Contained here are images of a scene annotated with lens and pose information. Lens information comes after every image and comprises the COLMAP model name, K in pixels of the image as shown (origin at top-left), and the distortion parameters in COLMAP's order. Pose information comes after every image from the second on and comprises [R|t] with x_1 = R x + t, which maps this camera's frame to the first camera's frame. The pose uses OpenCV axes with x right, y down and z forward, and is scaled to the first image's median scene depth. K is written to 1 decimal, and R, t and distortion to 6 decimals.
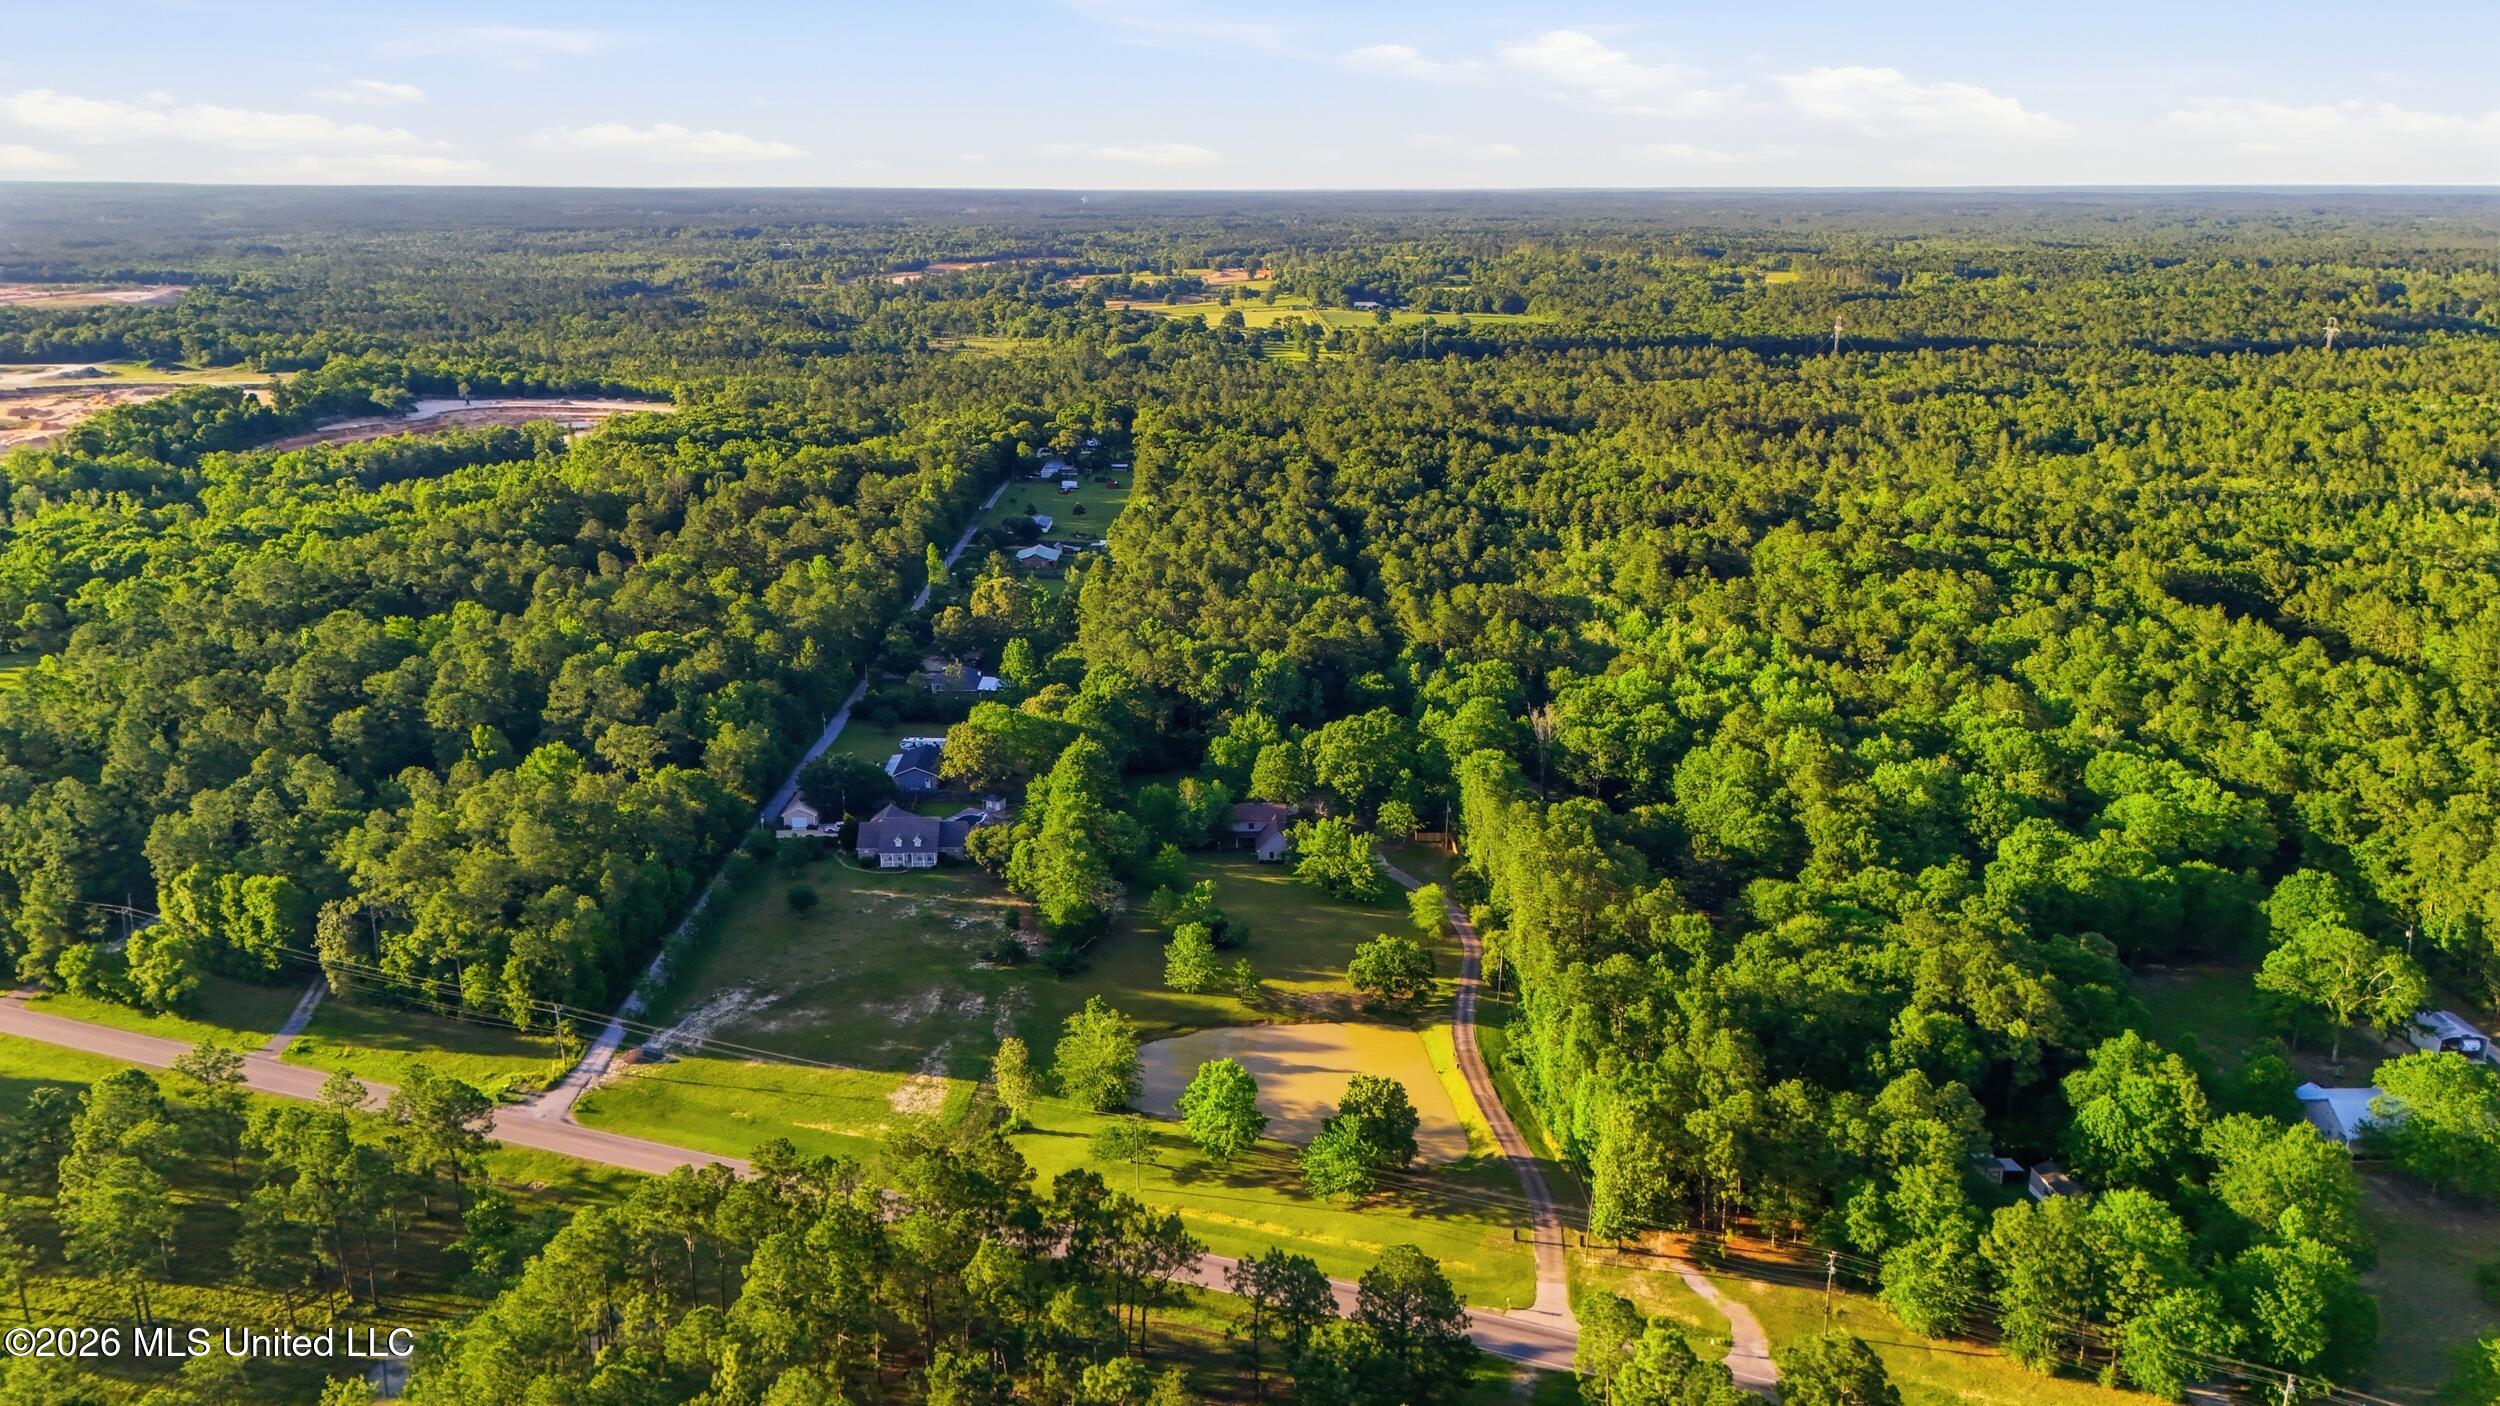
lens RADIAL K [[1831.7, 0, 1245.5], [0, 1831.7, 699.3], [0, 0, 1]] dist [0.089585, -0.087924]
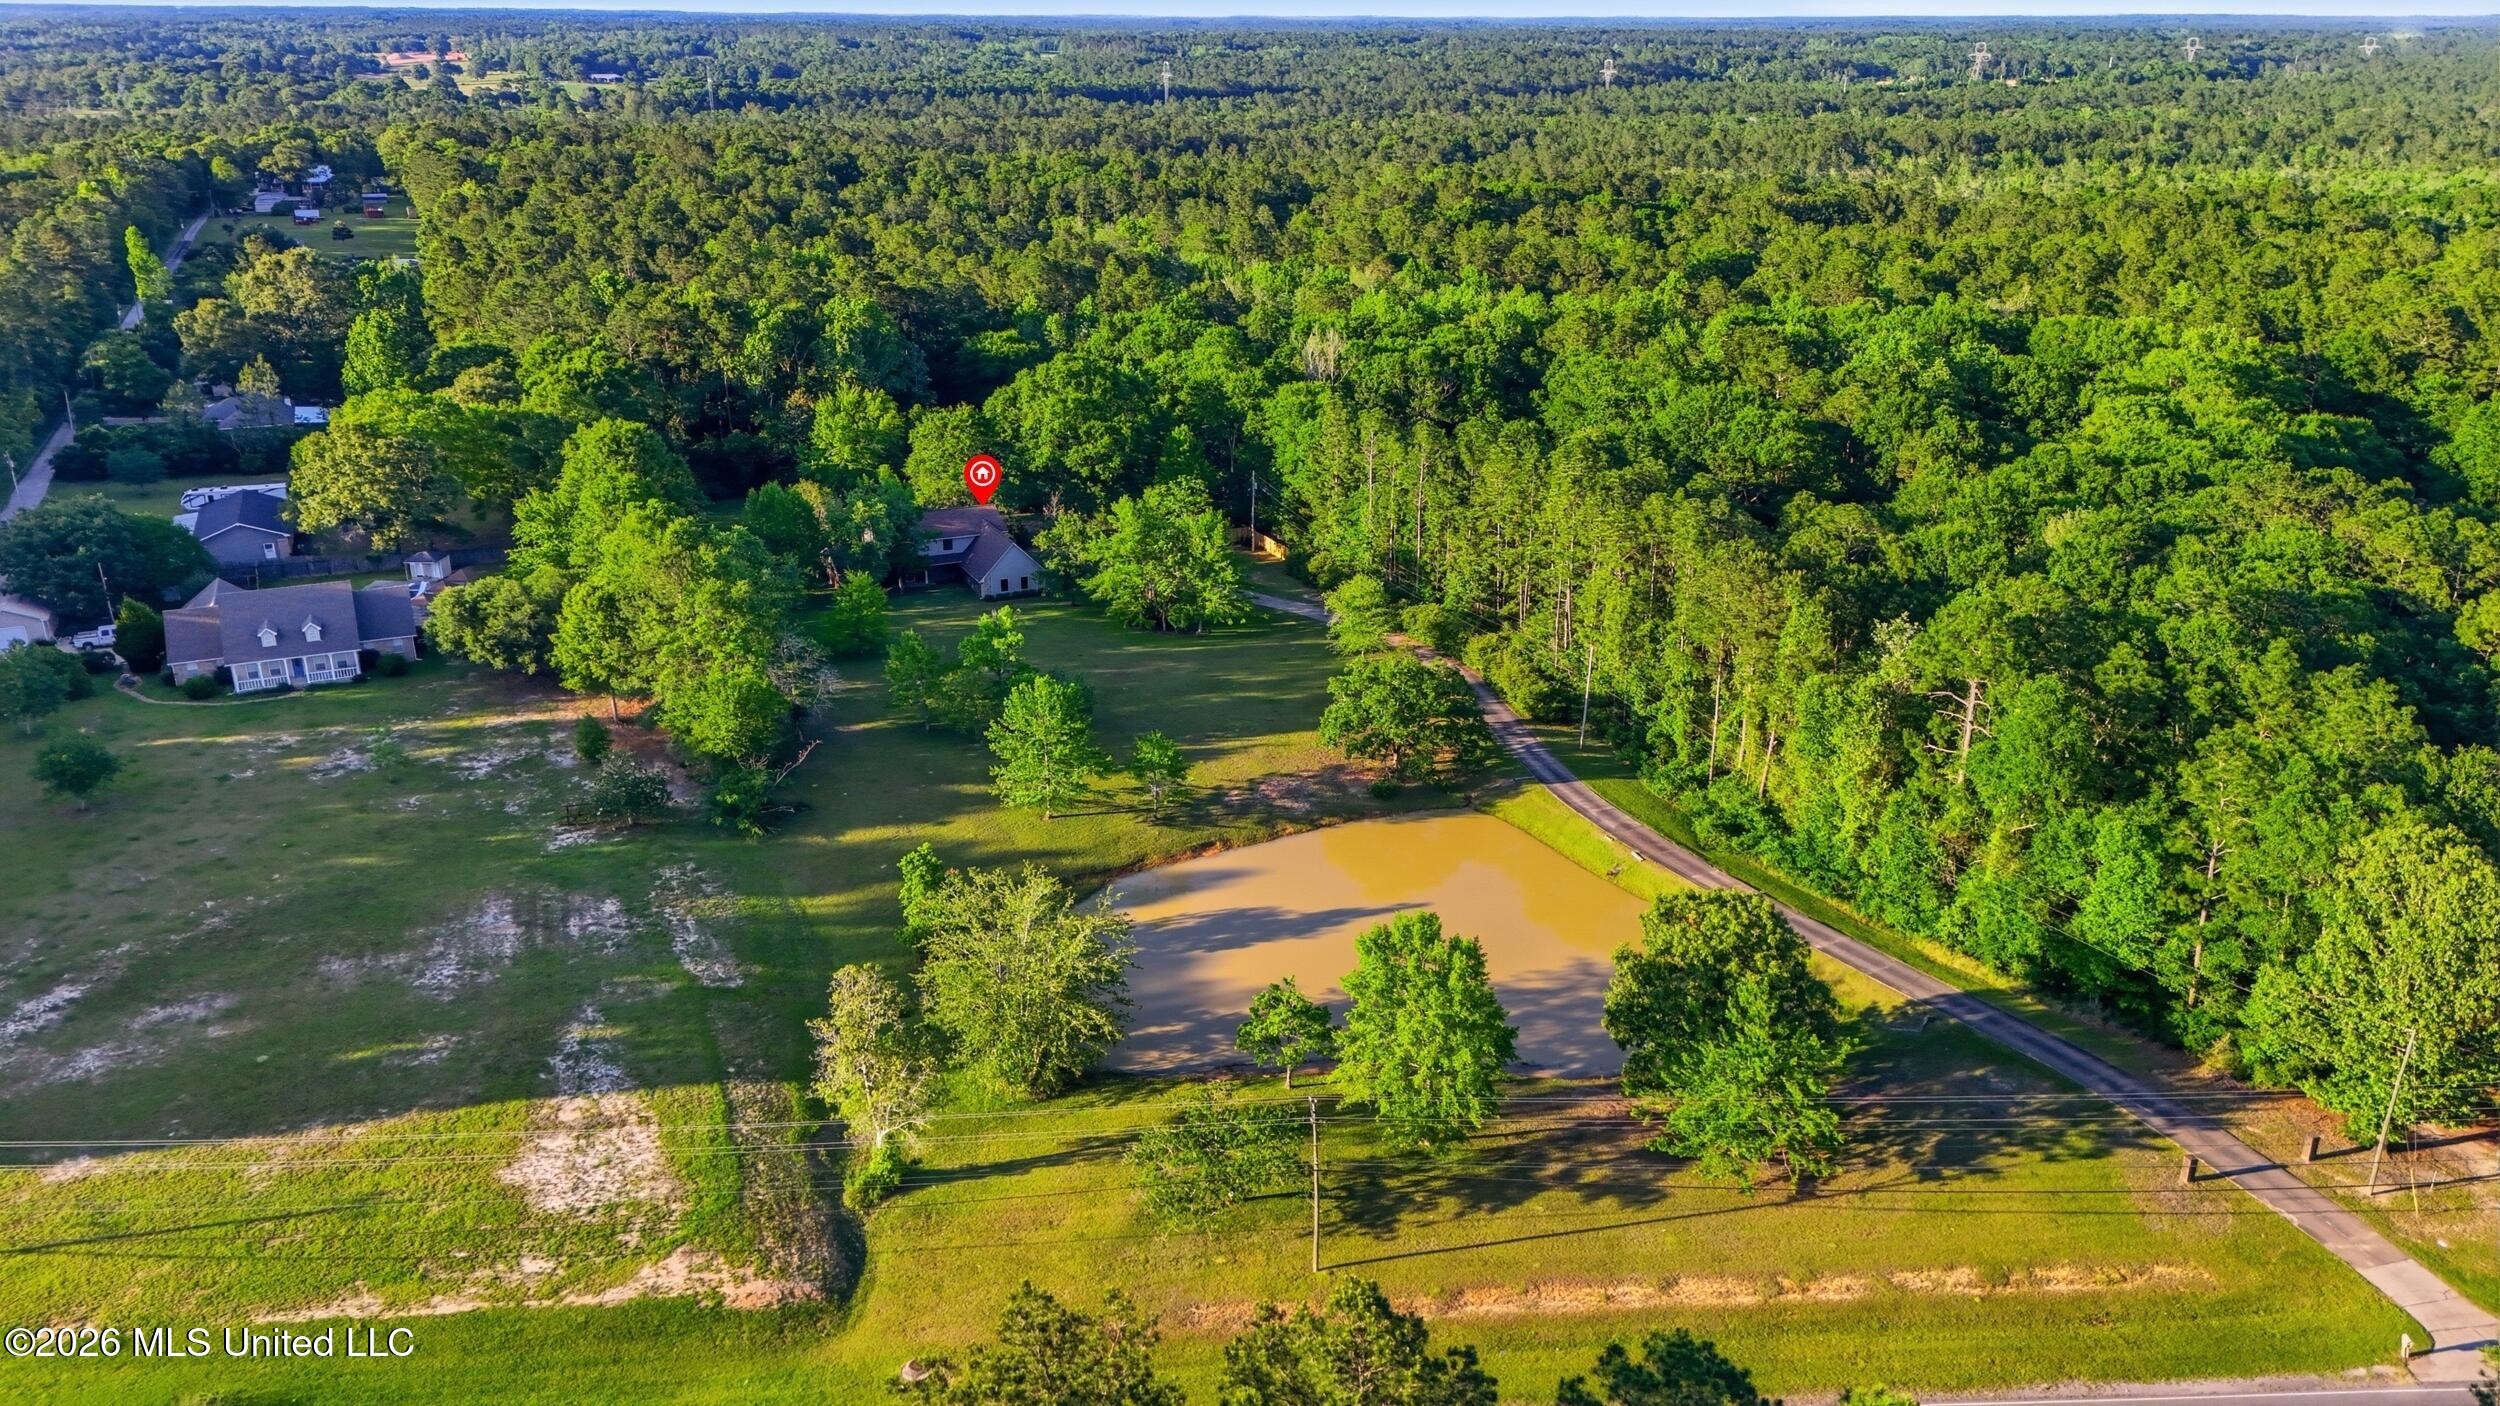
lens RADIAL K [[1834.4, 0, 1255.5], [0, 1834.4, 714.8], [0, 0, 1]] dist [0.082231, -0.089099]
pose [[0.915394, -0.141178, 0.376990, -0.148584], [0.106846, 0.988106, 0.110592, 0.076540], [-0.388120, -0.060955, 0.919591, 0.478824]]
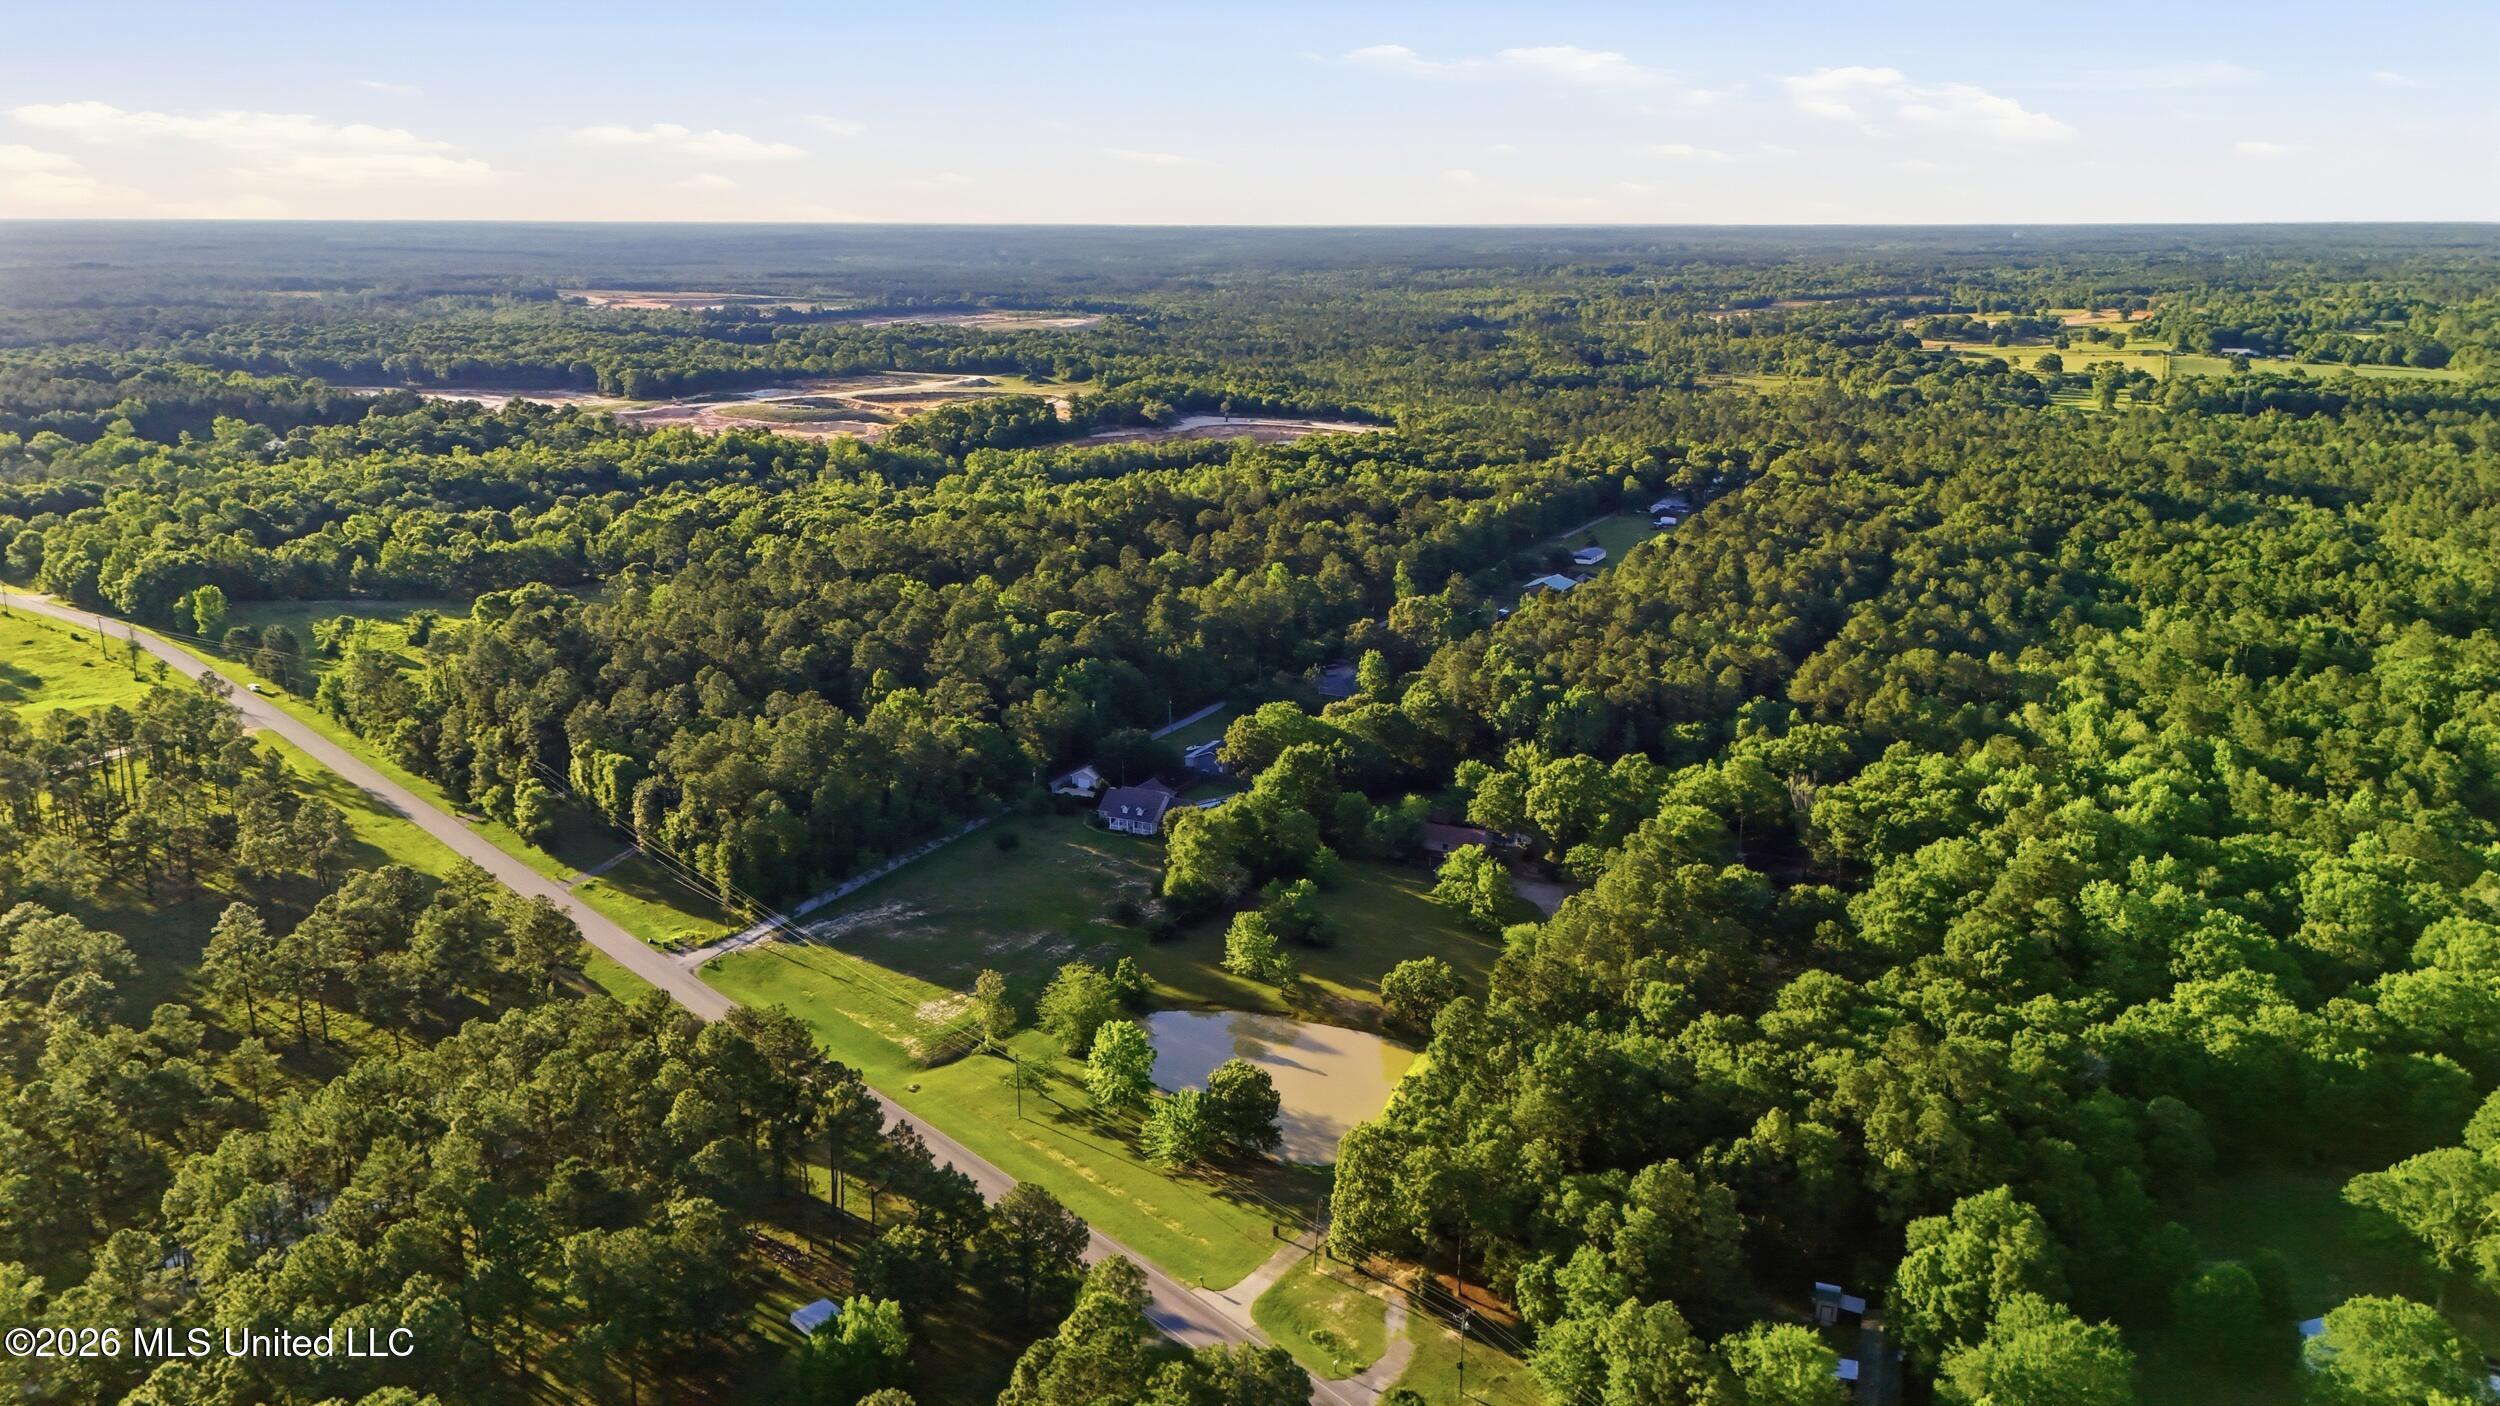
lens RADIAL K [[1831.7, 0, 1245.5], [0, 1831.7, 699.3], [0, 0, 1]] dist [0.089585, -0.087924]
pose [[0.886300, 0.115547, -0.448466, 0.392239], [-0.124191, 0.992206, 0.010204, -0.009570], [0.446150, 0.046651, 0.893742, 0.039798]]
